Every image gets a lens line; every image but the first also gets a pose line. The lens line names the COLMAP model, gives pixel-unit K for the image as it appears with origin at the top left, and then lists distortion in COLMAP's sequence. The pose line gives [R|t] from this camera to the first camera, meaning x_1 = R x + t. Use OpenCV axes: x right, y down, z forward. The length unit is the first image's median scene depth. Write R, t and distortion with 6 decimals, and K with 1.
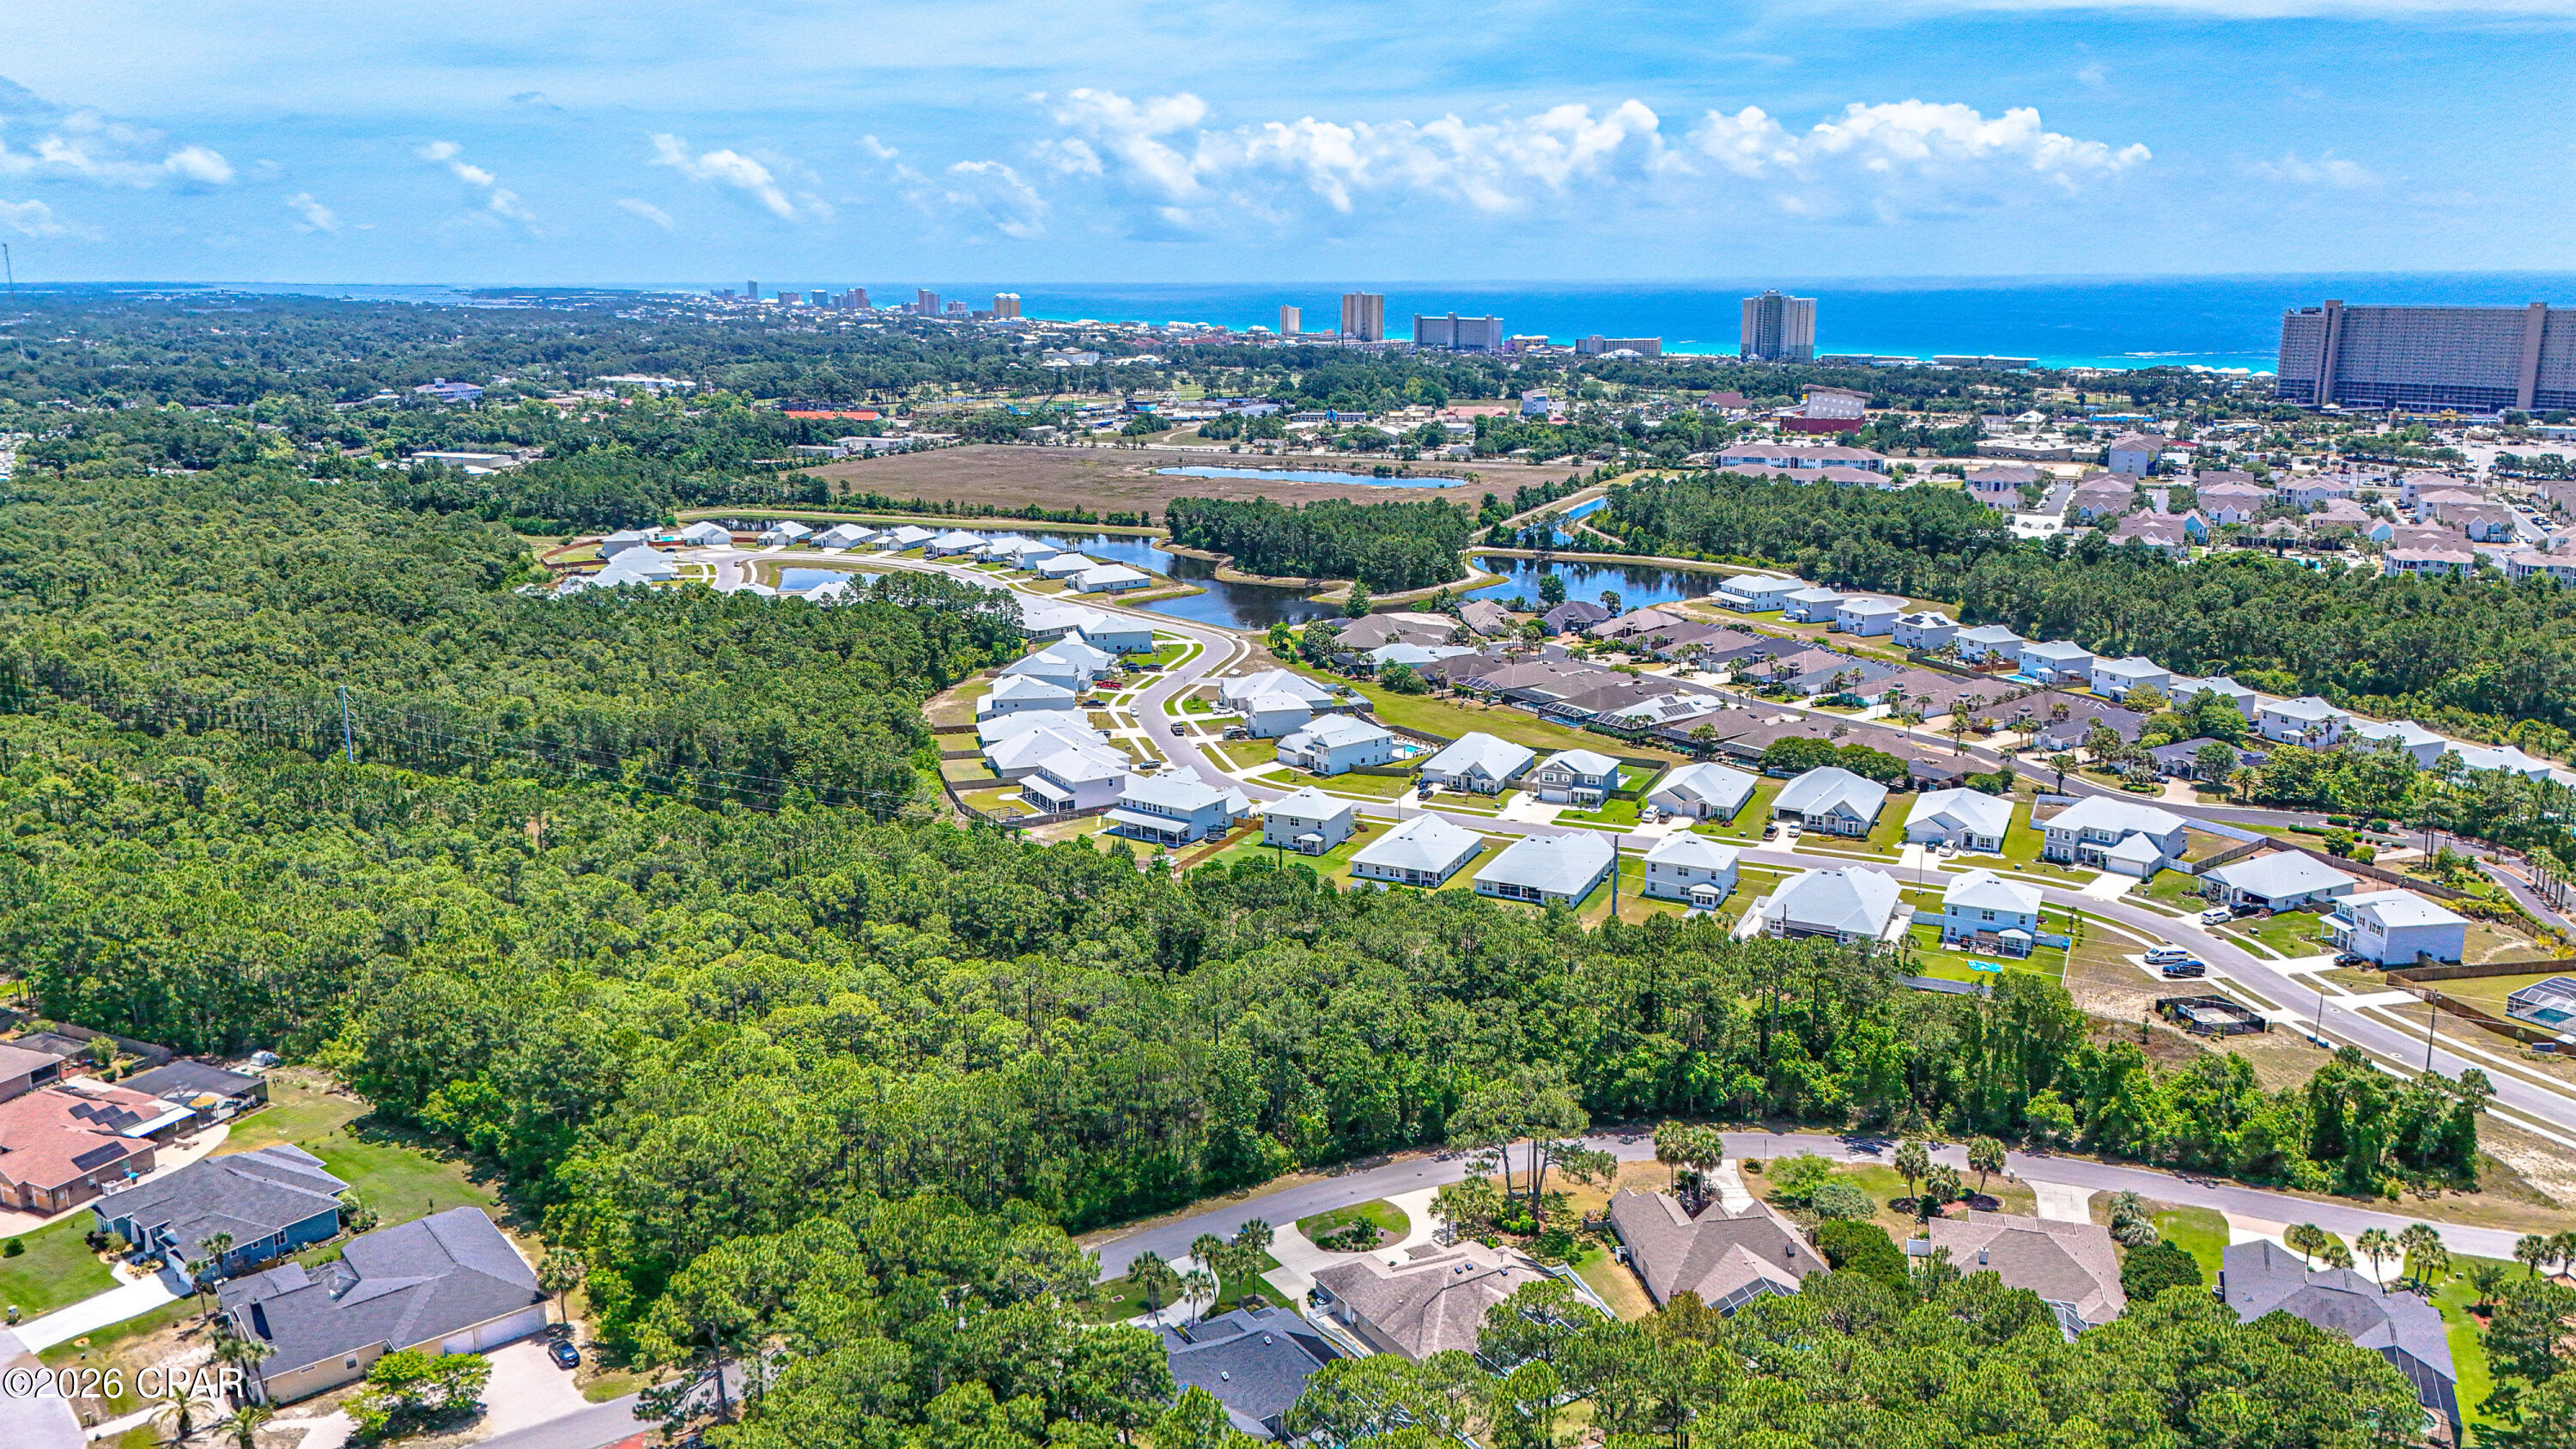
lens RADIAL K [[1893.6, 0, 1261.0], [0, 1893.6, 774.3], [0, 0, 1]] dist [0.070983, -0.061324]
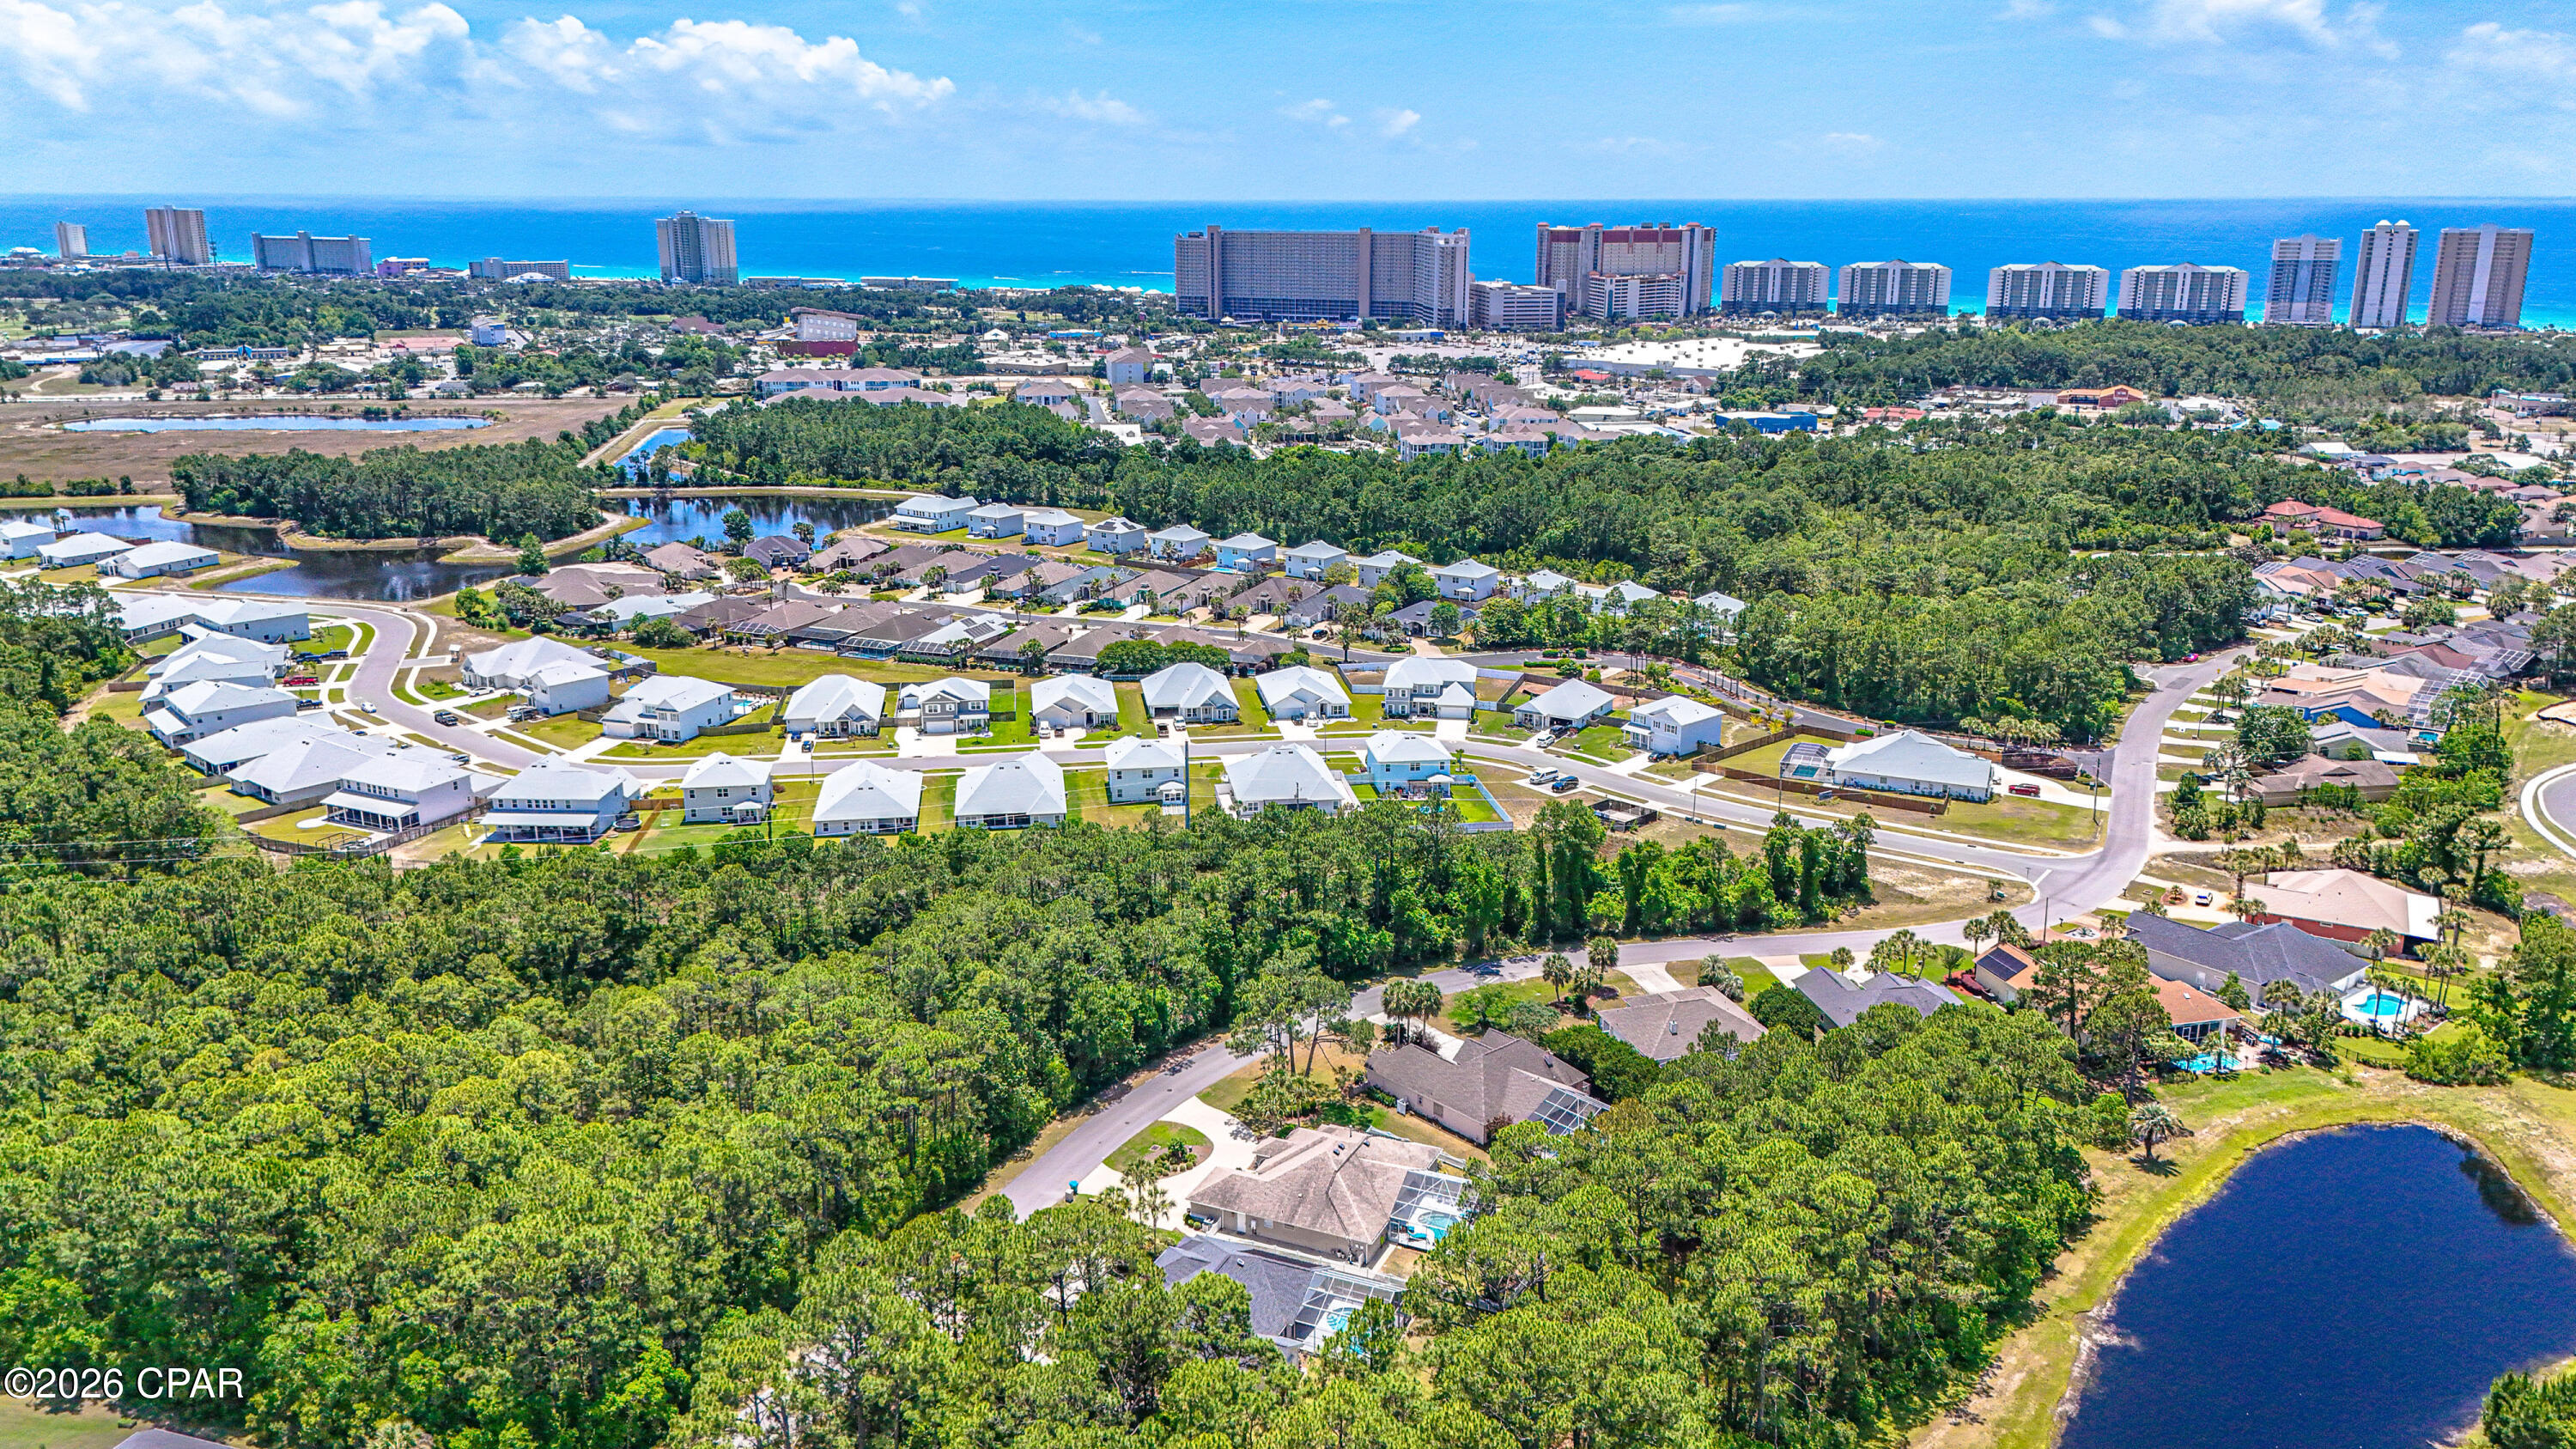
lens RADIAL K [[1893.6, 0, 1279.7], [0, 1893.6, 749.1], [0, 0, 1]] dist [0.070983, -0.061324]
pose [[0.836255, -0.150237, 0.527357, -0.114289], [0.136344, 0.988500, 0.065403, -0.009113], [-0.531119, 0.017208, 0.847123, 0.029499]]
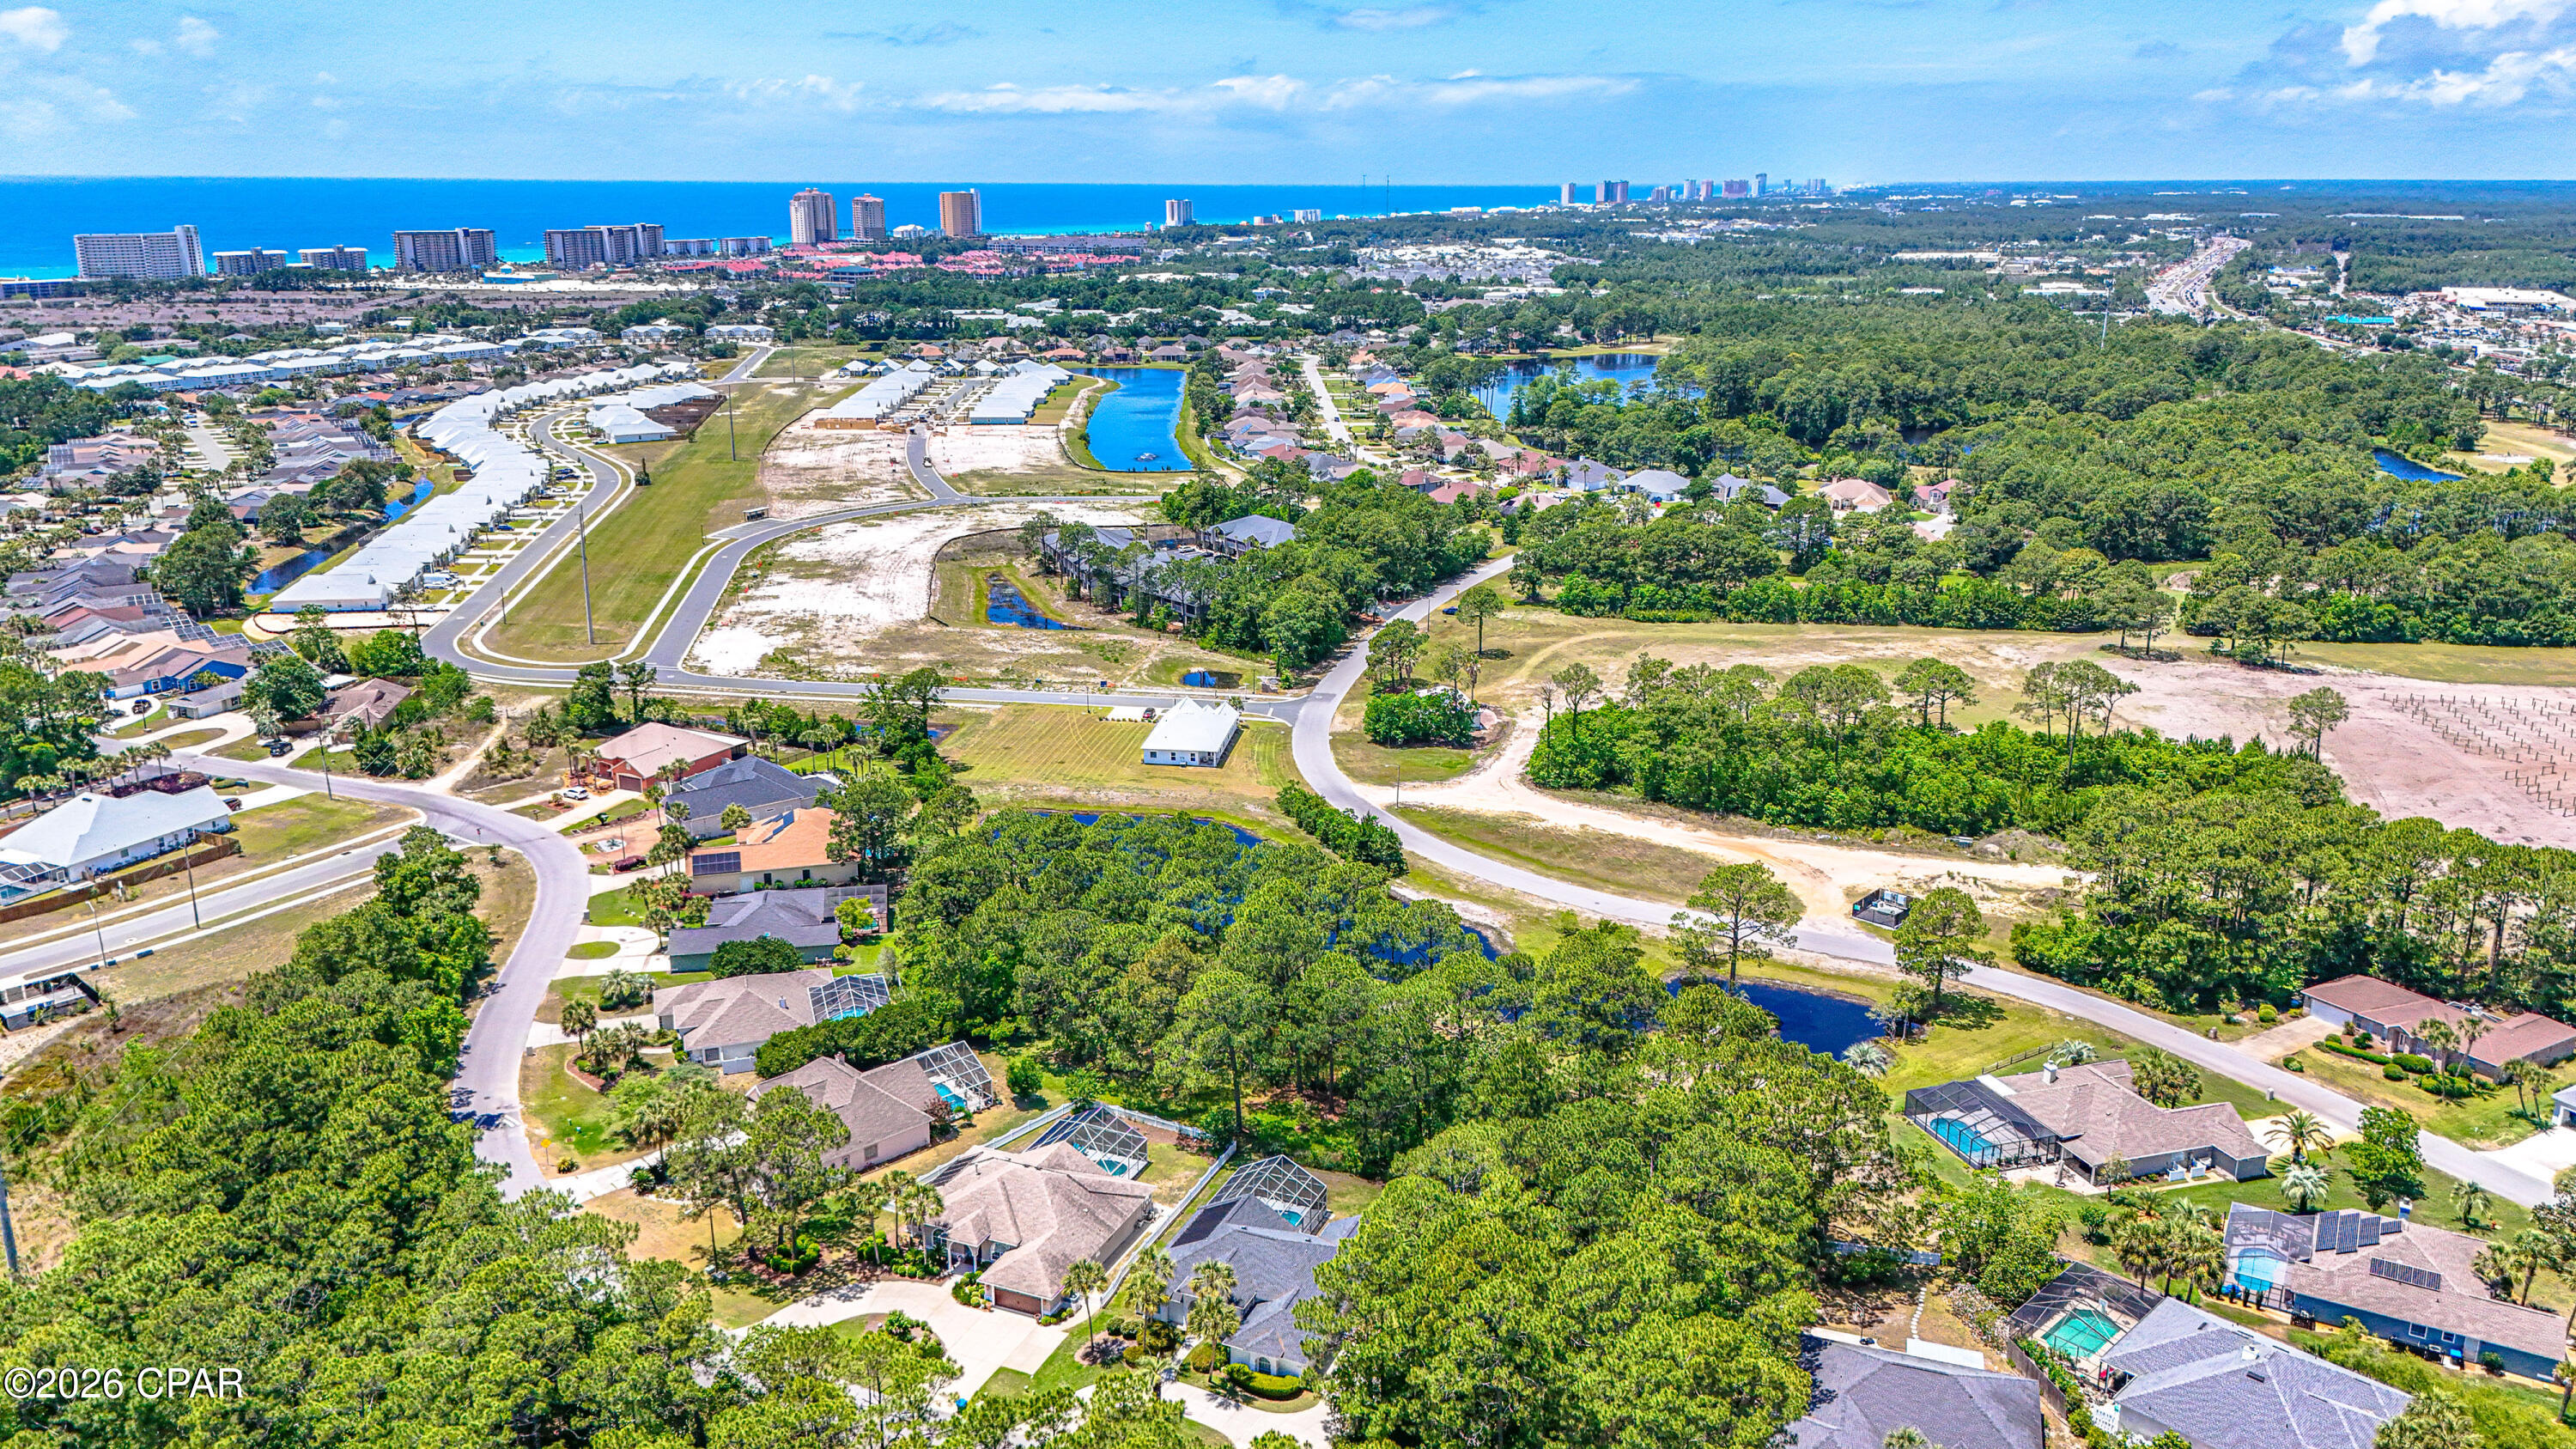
lens RADIAL K [[1893.6, 0, 1288.0], [0, 1893.6, 733.7], [0, 0, 1]] dist [0.070983, -0.061324]
pose [[-0.566163, -0.230481, 0.791415, -0.175546], [0.212224, 0.886989, 0.410136, -0.079146], [-0.796505, 0.400161, -0.453267, 0.319365]]
